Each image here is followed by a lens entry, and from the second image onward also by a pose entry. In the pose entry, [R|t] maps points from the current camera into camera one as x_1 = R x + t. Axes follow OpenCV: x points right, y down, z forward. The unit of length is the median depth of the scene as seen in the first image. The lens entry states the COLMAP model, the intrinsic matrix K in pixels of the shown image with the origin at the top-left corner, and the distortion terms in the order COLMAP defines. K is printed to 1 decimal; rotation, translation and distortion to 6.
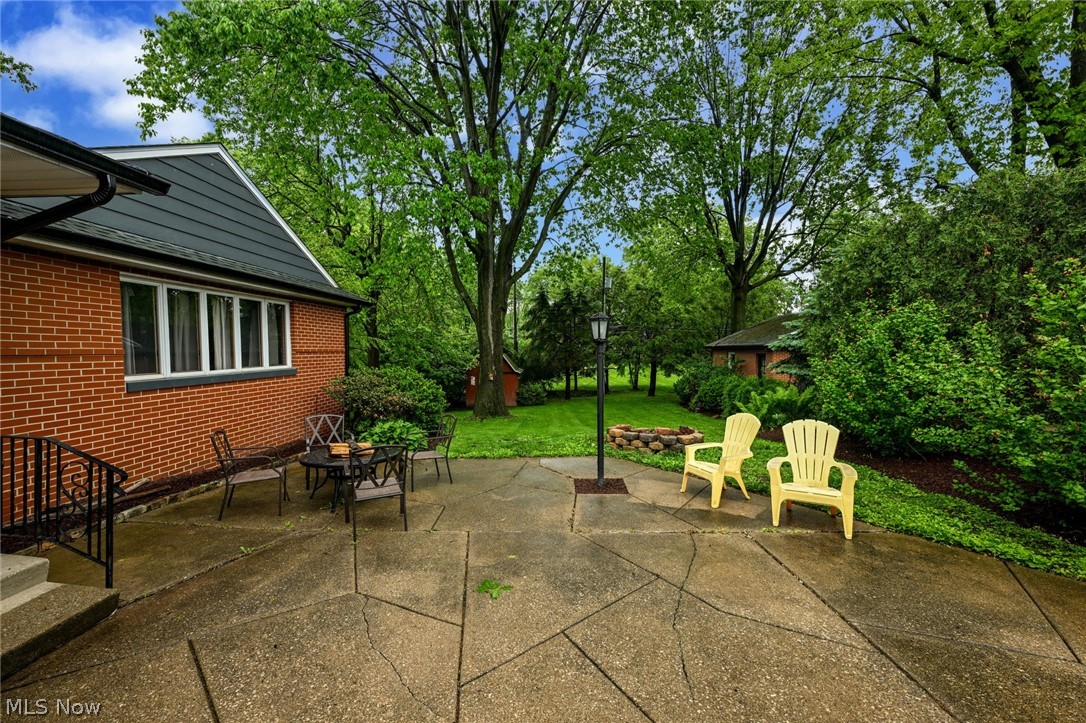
lens RADIAL K [[433.5, 0, 543.0], [0, 433.5, 361.5], [0, 0, 1]] dist [-0.000407, -0.000077]
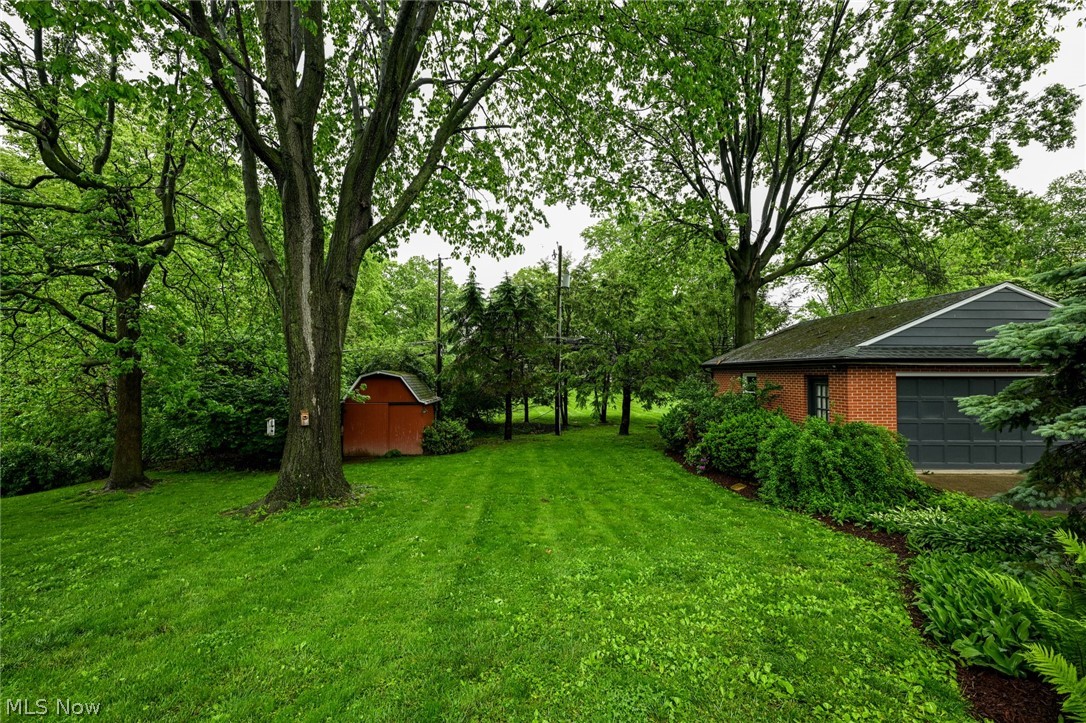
lens RADIAL K [[433.5, 0, 543.0], [0, 433.5, 361.5], [0, 0, 1]] dist [-0.000407, -0.000077]
pose [[0.997946, 0.007254, 0.063647, 0.078263], [-0.003847, 0.998560, -0.053501, -0.003136], [-0.063944, 0.053146, 0.996537, 0.322386]]
